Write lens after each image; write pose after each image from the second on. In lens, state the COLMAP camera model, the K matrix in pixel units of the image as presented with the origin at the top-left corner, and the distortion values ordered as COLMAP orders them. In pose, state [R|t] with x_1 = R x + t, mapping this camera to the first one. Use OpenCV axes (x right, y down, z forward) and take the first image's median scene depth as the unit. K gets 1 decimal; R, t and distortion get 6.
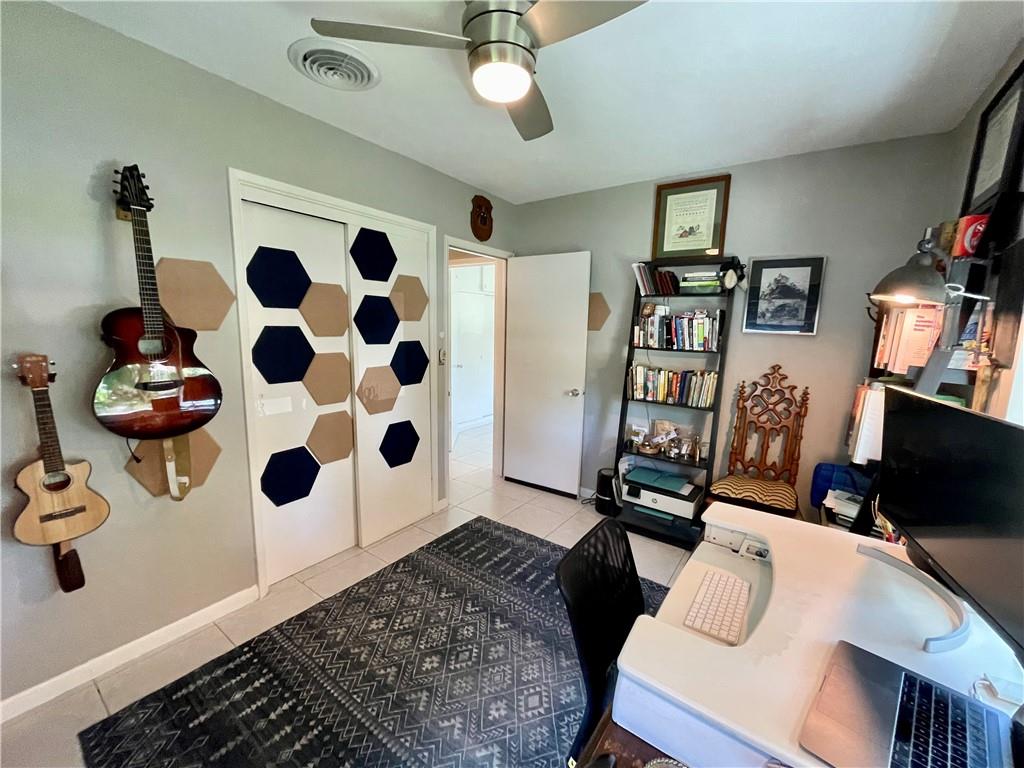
lens RADIAL K [[412.0, 0, 512.8], [0, 412.0, 383.2], [0, 0, 1]] dist [-0.002274, -0.000377]
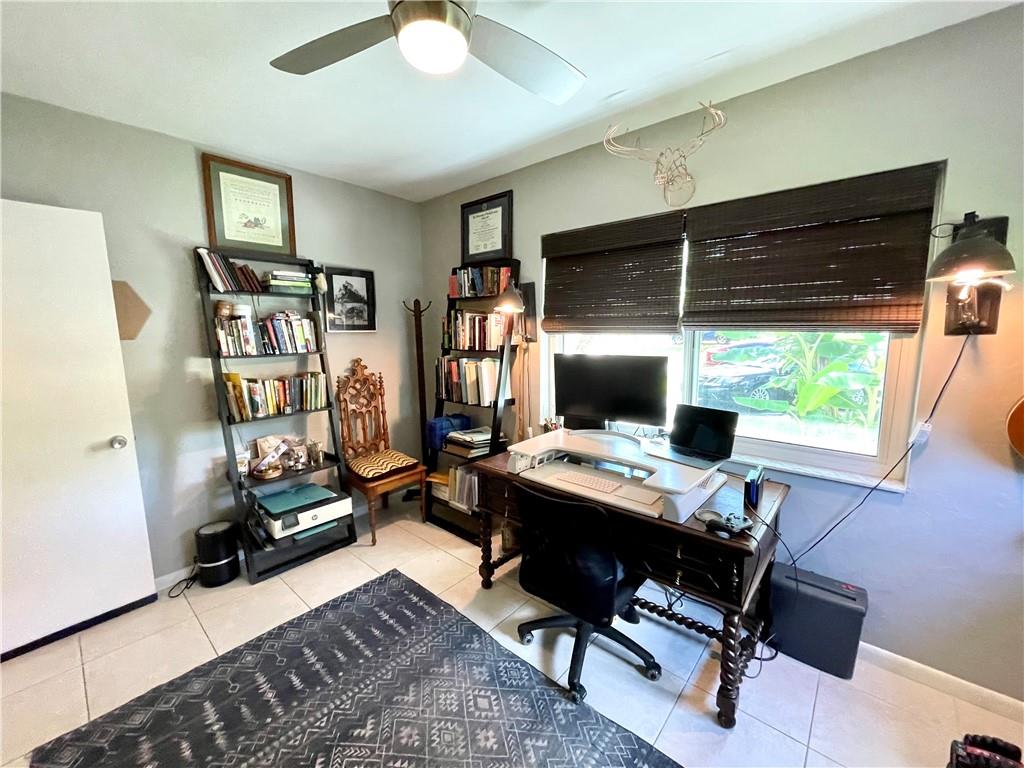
lens RADIAL K [[412.0, 0, 512.8], [0, 412.0, 383.2], [0, 0, 1]] dist [-0.002274, -0.000377]
pose [[0.098590, -0.162077, 0.981841, -0.498205], [0.157042, 0.976818, 0.145478, -0.077737], [-0.982658, 0.139848, 0.121758, 0.432414]]
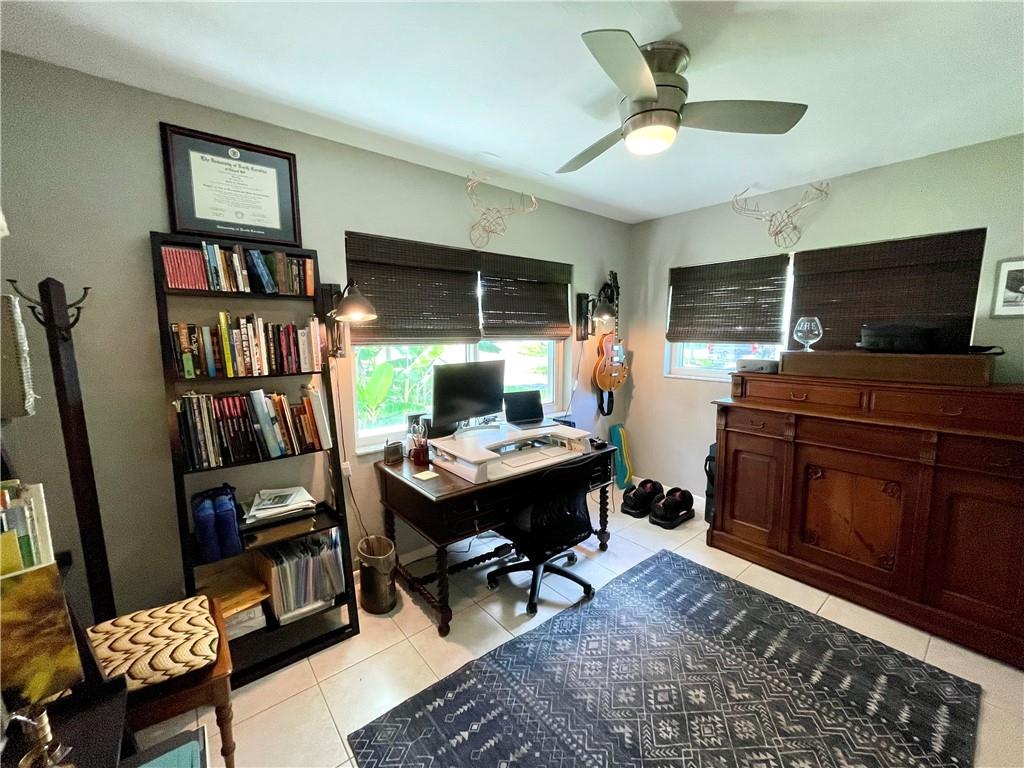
lens RADIAL K [[412.0, 0, 512.8], [0, 412.0, 383.2], [0, 0, 1]] dist [-0.002274, -0.000377]
pose [[-0.965247, -0.054887, 0.255510, 0.007863], [0.016364, 0.963084, 0.268705, -0.196451], [-0.260826, 0.263548, -0.928716, 1.241829]]
